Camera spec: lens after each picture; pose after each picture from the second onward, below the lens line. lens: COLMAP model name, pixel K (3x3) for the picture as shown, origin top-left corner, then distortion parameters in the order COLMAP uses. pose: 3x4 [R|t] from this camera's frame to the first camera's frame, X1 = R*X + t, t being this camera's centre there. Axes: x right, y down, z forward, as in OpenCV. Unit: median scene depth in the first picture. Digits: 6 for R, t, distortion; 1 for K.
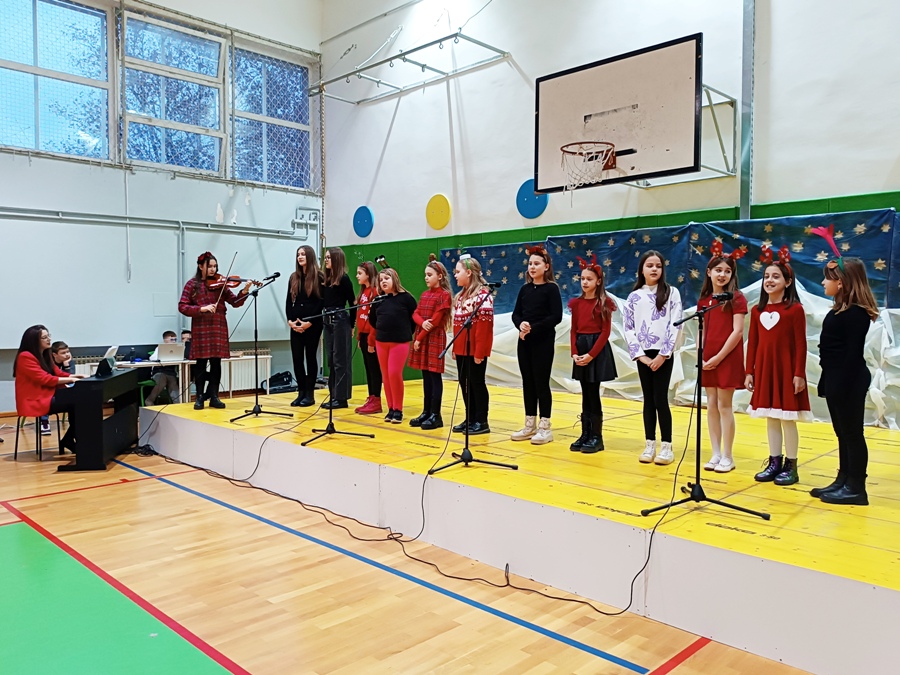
lens RADIAL K [[707.6, 0, 450.0], [0, 707.6, 337.5], [0, 0, 1]] dist [0.112890, -0.211258]
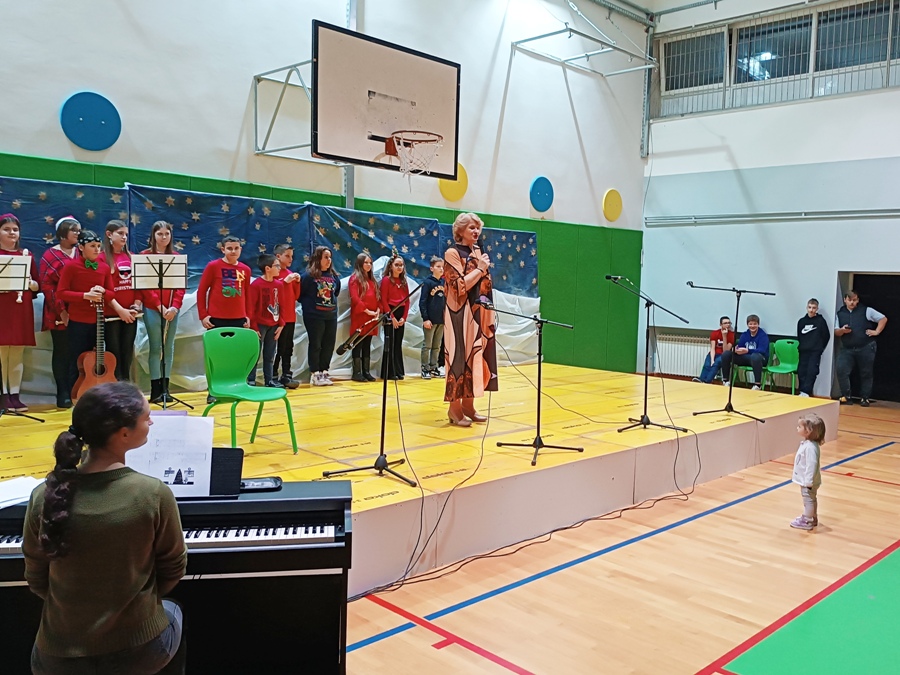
lens RADIAL K [[781.8, 0, 484.6], [0, 781.8, 334.8], [0, 0, 1]] dist [0.158805, -0.379159]
pose [[-0.008739, -0.071102, 0.997431, -0.819741], [0.009285, 0.997420, 0.071183, -0.052819], [-0.999919, 0.009883, -0.008057, 0.785616]]
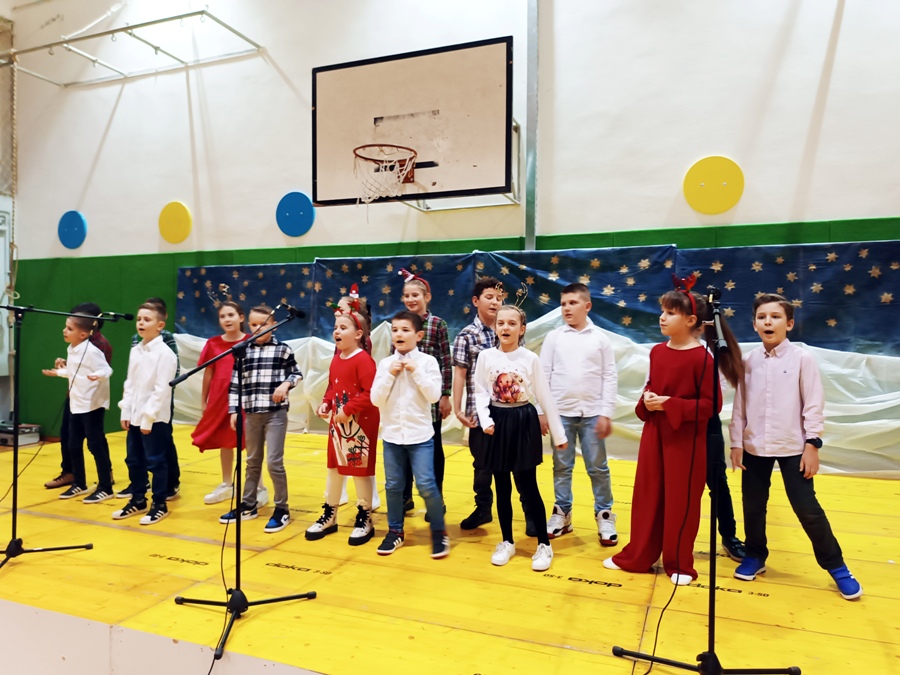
lens RADIAL K [[643.0, 0, 447.6], [0, 643.0, 335.9], [0, 0, 1]] dist [0.096469, -0.168031]
pose [[0.919314, -0.002651, 0.393517, -0.033142], [0.013827, 0.999577, -0.025567, -0.027964], [-0.393283, 0.028945, 0.918962, 0.243520]]
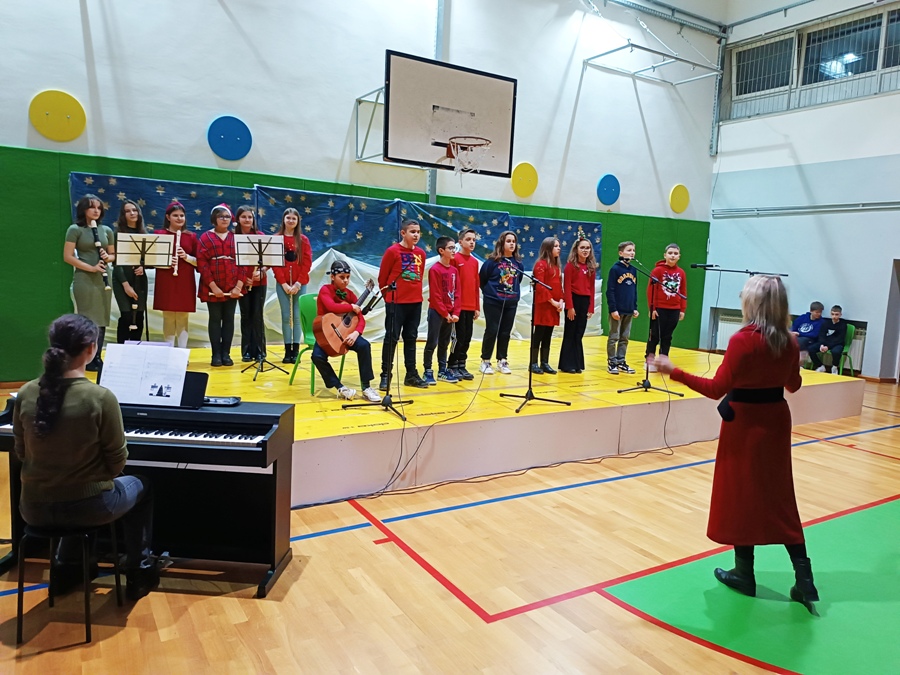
lens RADIAL K [[643.0, 0, 447.6], [0, 643.0, 335.9], [0, 0, 1]] dist [0.096469, -0.168031]
pose [[0.241286, -0.099733, 0.965316, -0.802900], [-0.003719, 0.994603, 0.103688, -0.039234], [-0.970447, -0.028609, 0.239613, 0.650765]]
